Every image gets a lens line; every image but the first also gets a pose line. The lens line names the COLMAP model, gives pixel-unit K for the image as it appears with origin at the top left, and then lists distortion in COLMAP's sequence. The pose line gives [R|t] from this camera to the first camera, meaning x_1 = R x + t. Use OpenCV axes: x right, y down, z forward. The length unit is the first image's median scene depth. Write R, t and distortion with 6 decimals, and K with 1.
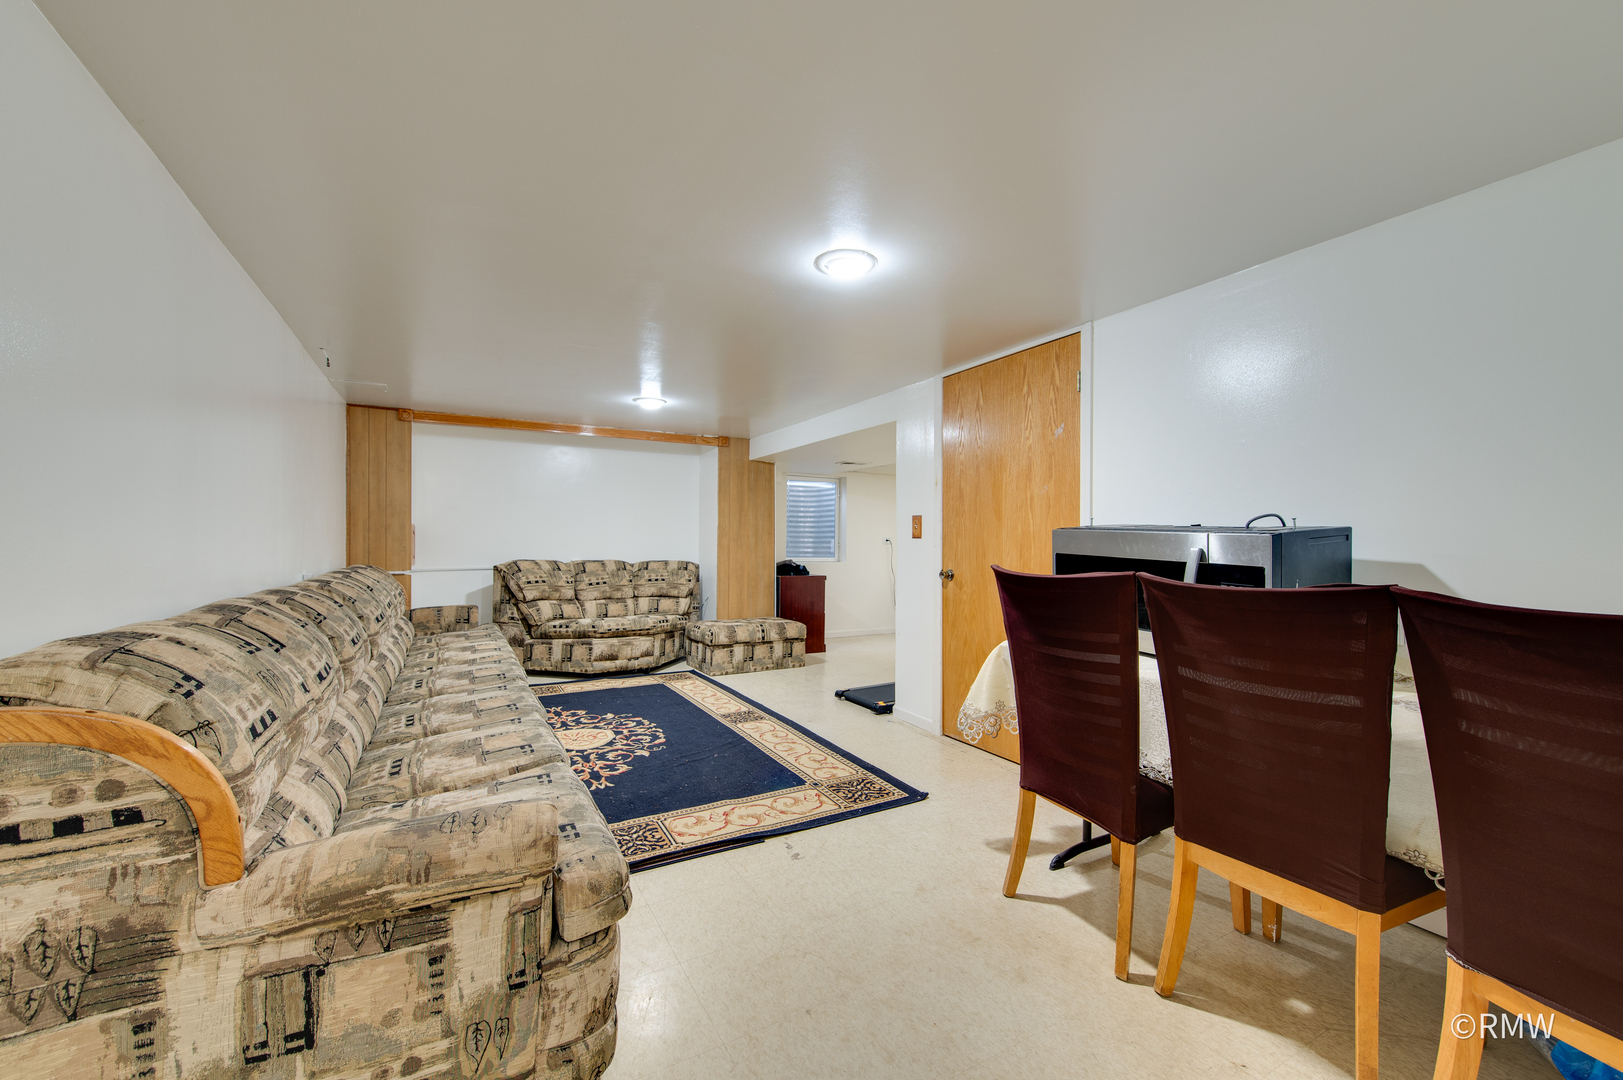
lens RADIAL K [[634.0, 0, 813.0], [0, 634.0, 541.8], [0, 0, 1]] dist [0.010003, -0.000479]
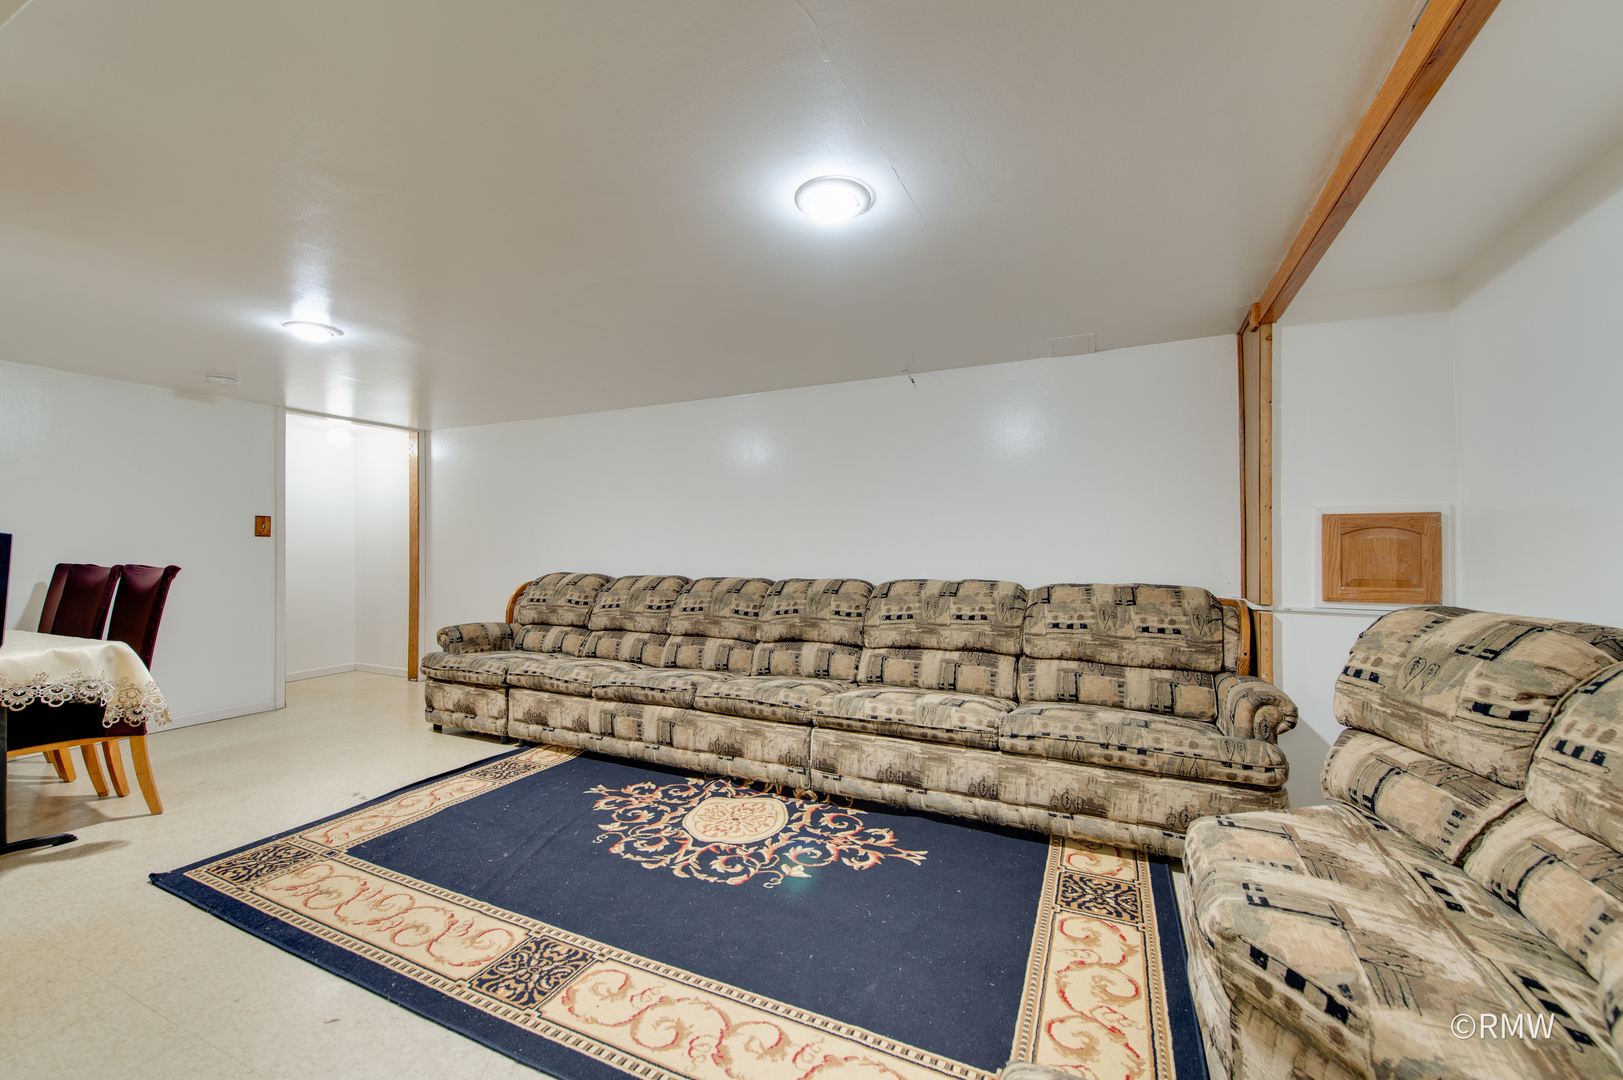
lens RADIAL K [[634.0, 0, 811.7], [0, 634.0, 543.8], [0, 0, 1]] dist [0.010003, -0.000479]
pose [[-0.812561, -0.005577, -0.582850, -0.014562], [-0.003647, 0.999983, -0.004484, -0.007339], [0.582865, -0.001518, -0.812568, 1.764725]]
